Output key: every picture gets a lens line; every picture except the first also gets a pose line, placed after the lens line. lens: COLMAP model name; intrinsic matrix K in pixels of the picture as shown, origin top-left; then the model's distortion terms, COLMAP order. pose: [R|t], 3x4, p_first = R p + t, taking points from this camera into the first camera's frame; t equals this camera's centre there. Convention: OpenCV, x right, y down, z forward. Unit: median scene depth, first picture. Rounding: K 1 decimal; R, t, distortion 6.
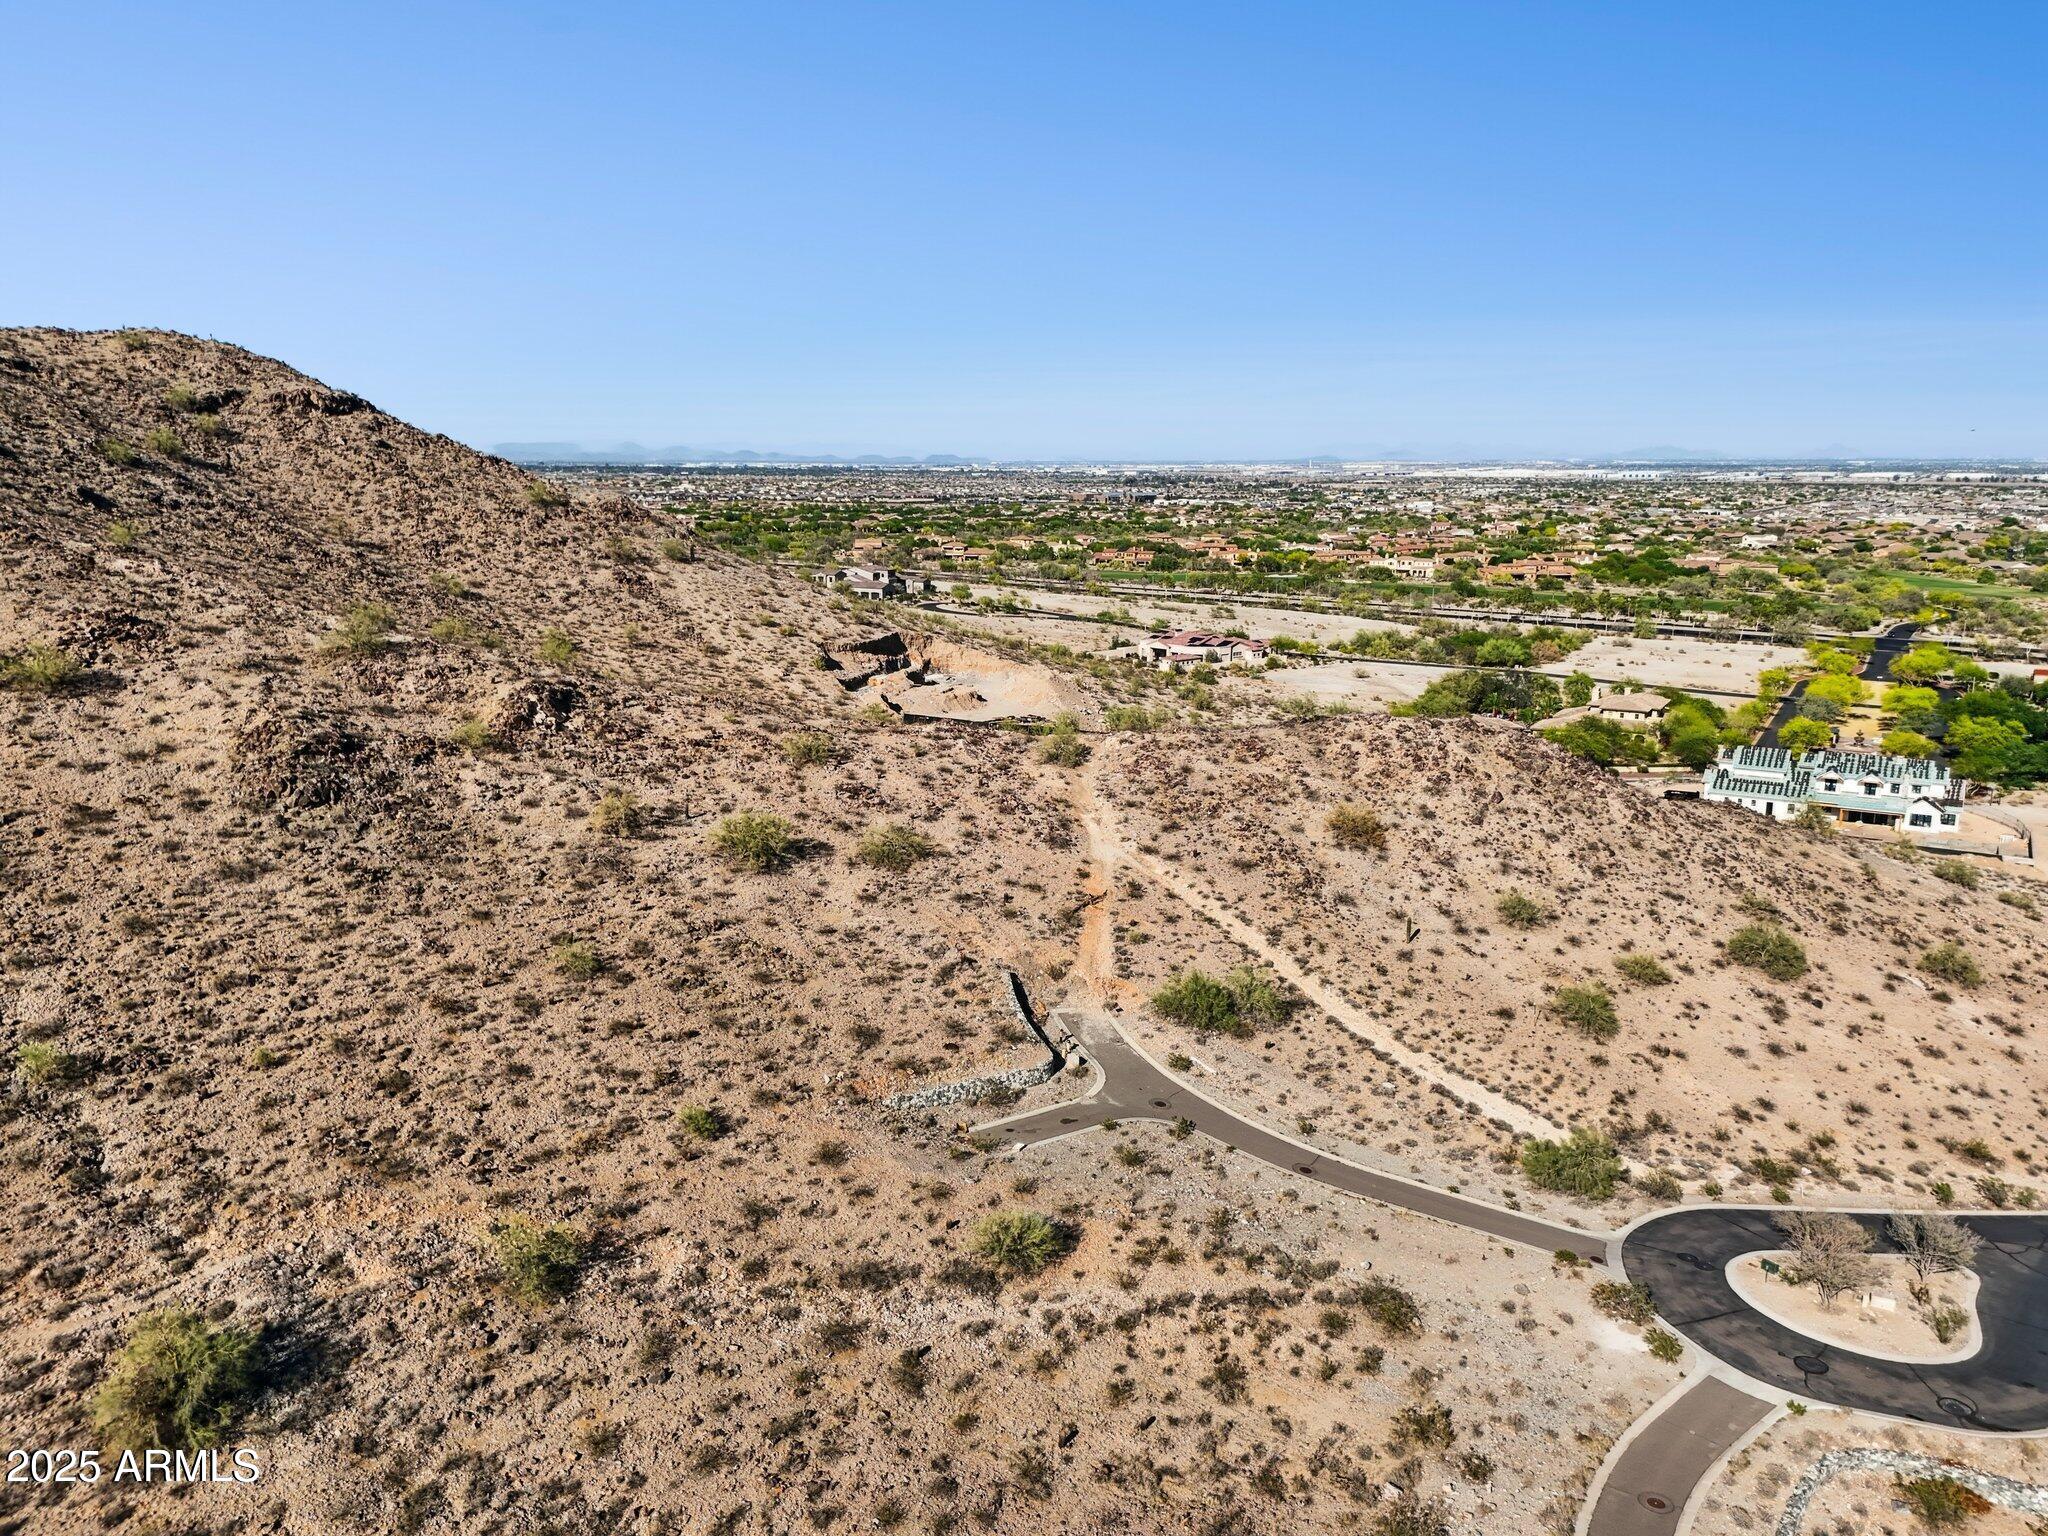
lens RADIAL K [[1497.6, 0, 1024.0], [0, 1497.6, 768.0], [0, 0, 1]] dist [0.091768, -0.088942]
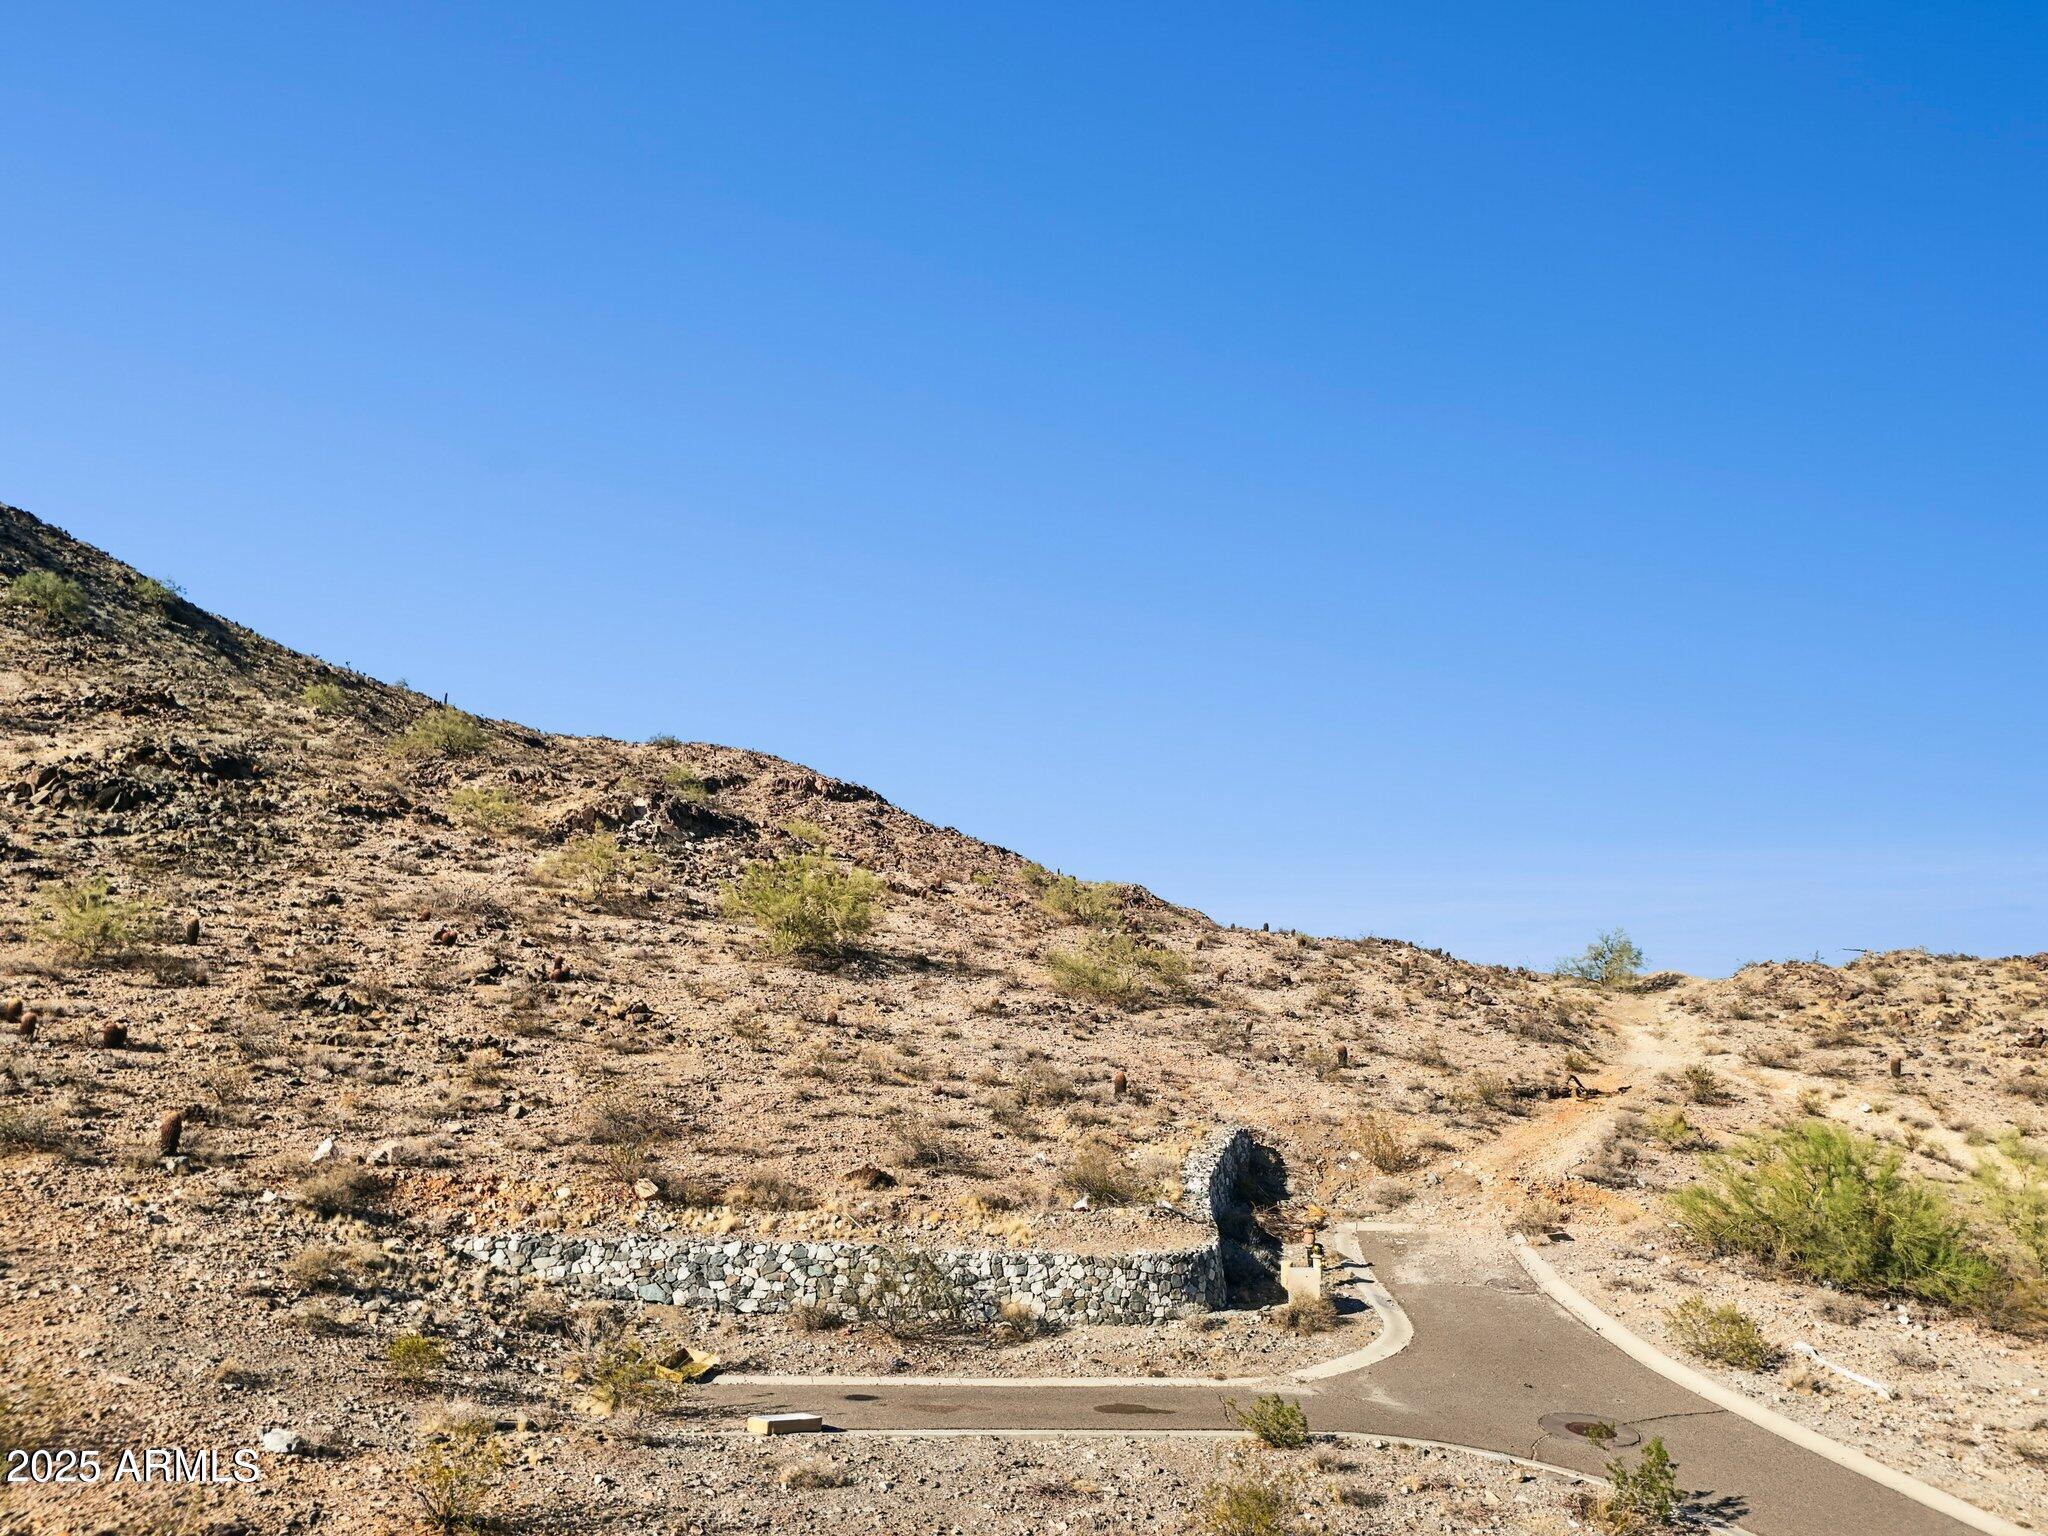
lens RADIAL K [[1497.6, 0, 1024.0], [0, 1497.6, 768.0], [0, 0, 1]] dist [0.091768, -0.088942]
pose [[0.897083, -0.106214, -0.428906, 0.050491], [-0.069897, 0.924346, -0.375098, 0.090513], [0.436298, 0.366473, 0.821792, 0.294146]]
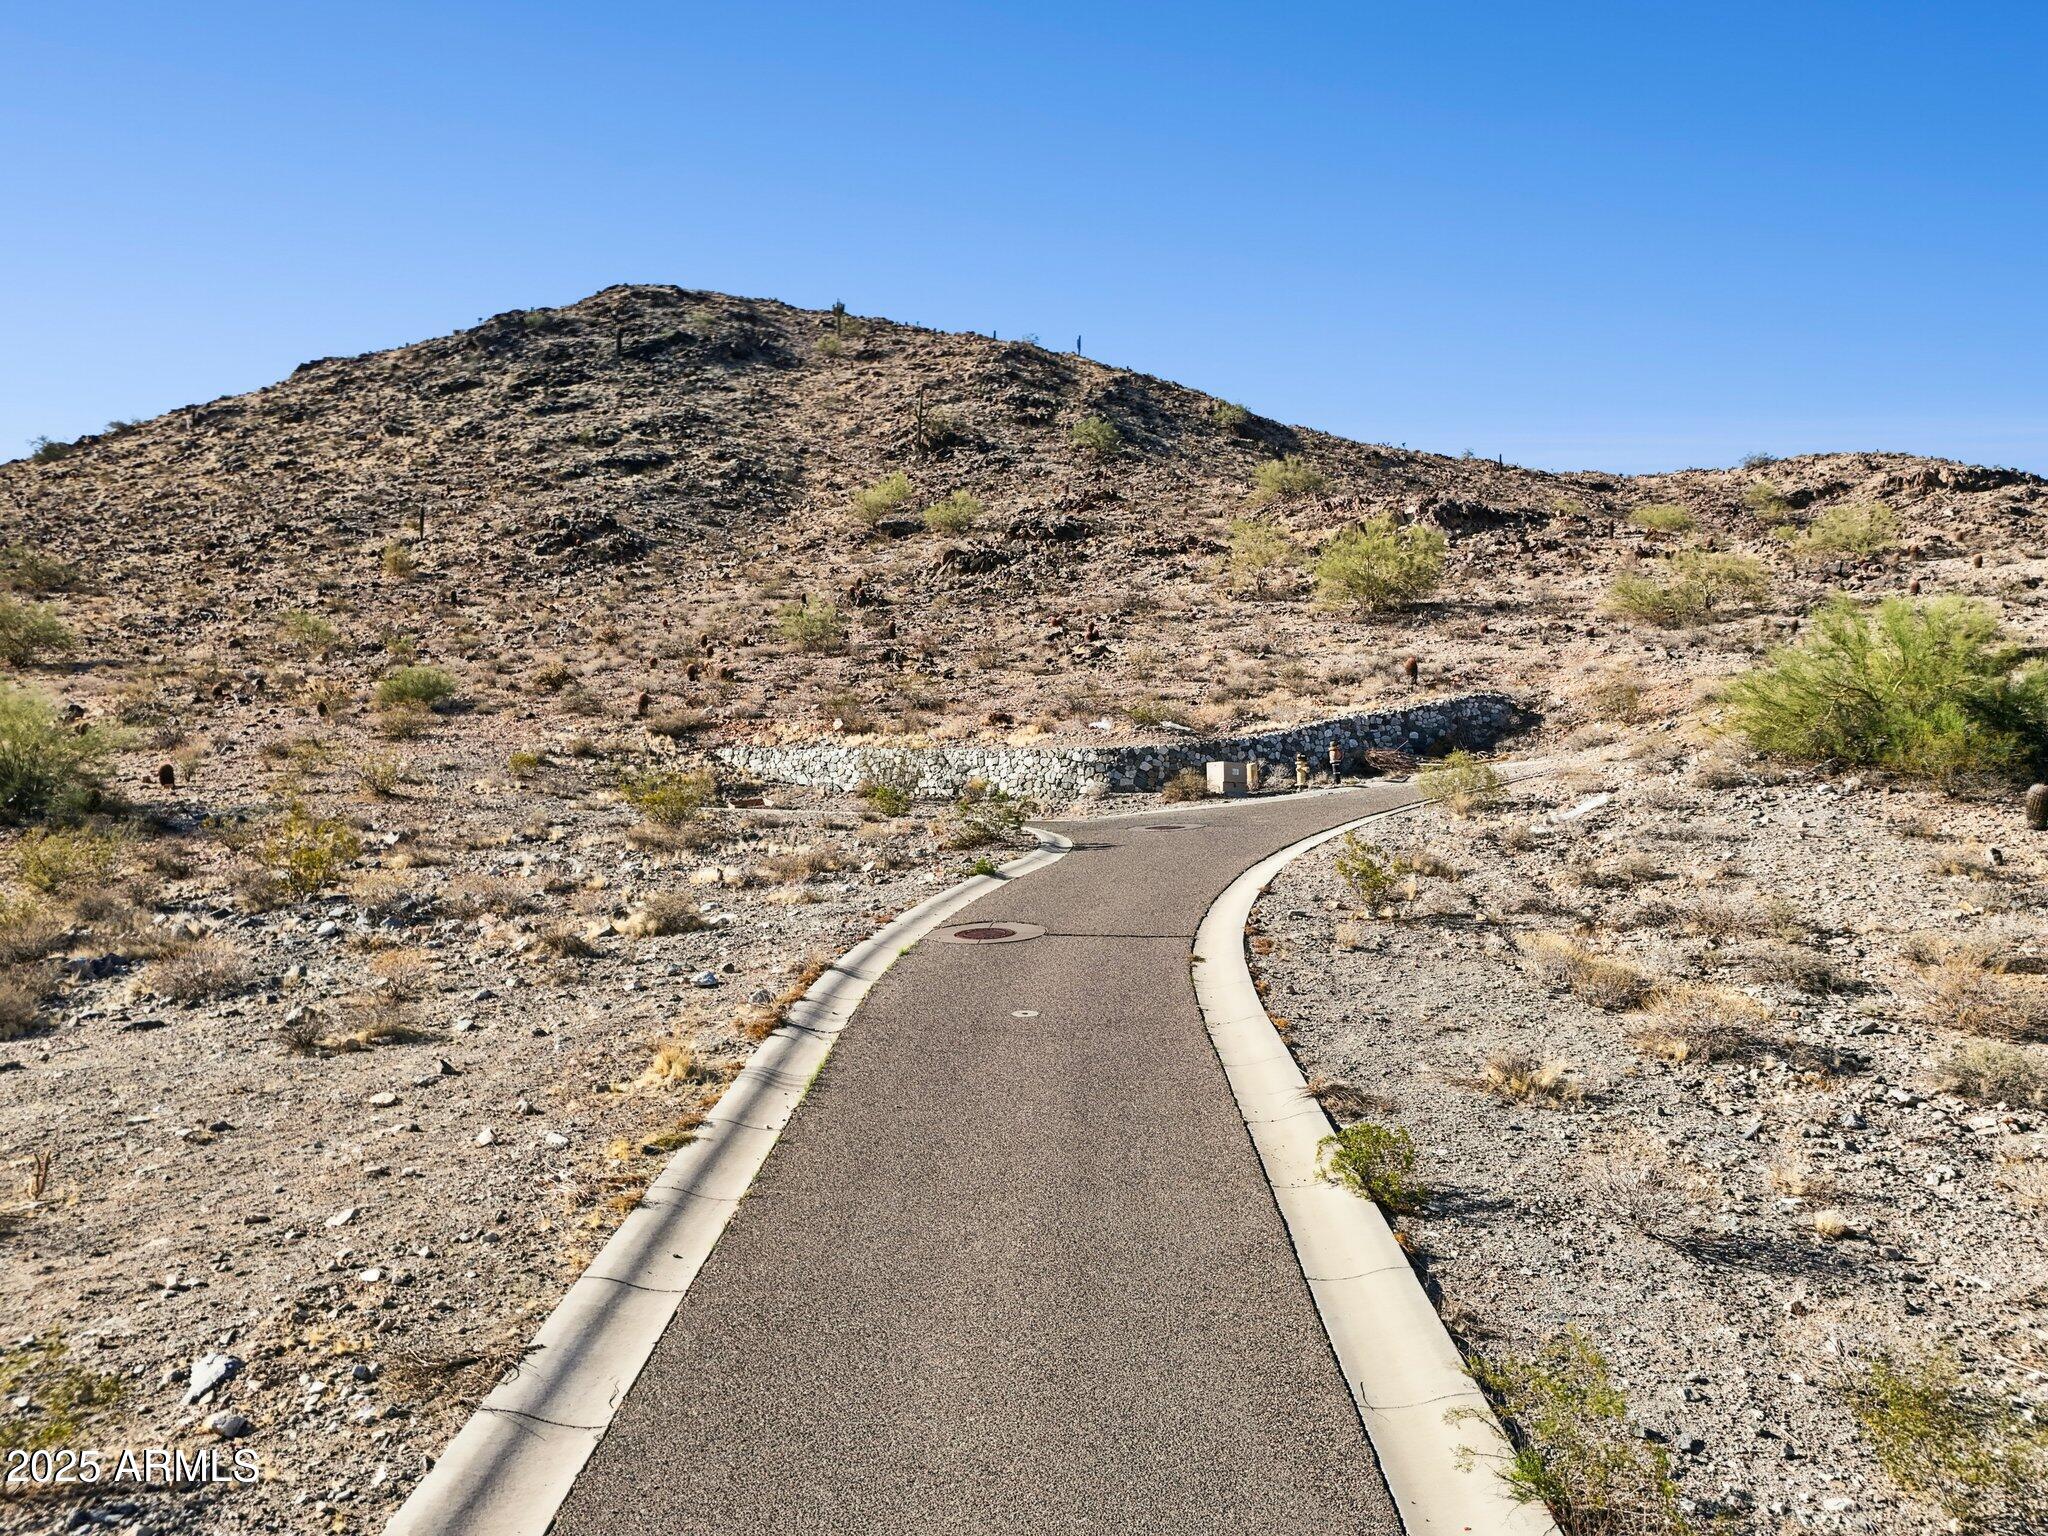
lens RADIAL K [[1507.4, 0, 1024.0], [0, 1507.4, 768.0], [0, 0, 1]] dist [0.127538, -0.192912]
pose [[0.306574, -0.078848, -0.948575, 0.142665], [-0.175316, 0.974836, -0.137692, 0.103901], [0.935562, 0.208513, 0.285036, 0.361418]]
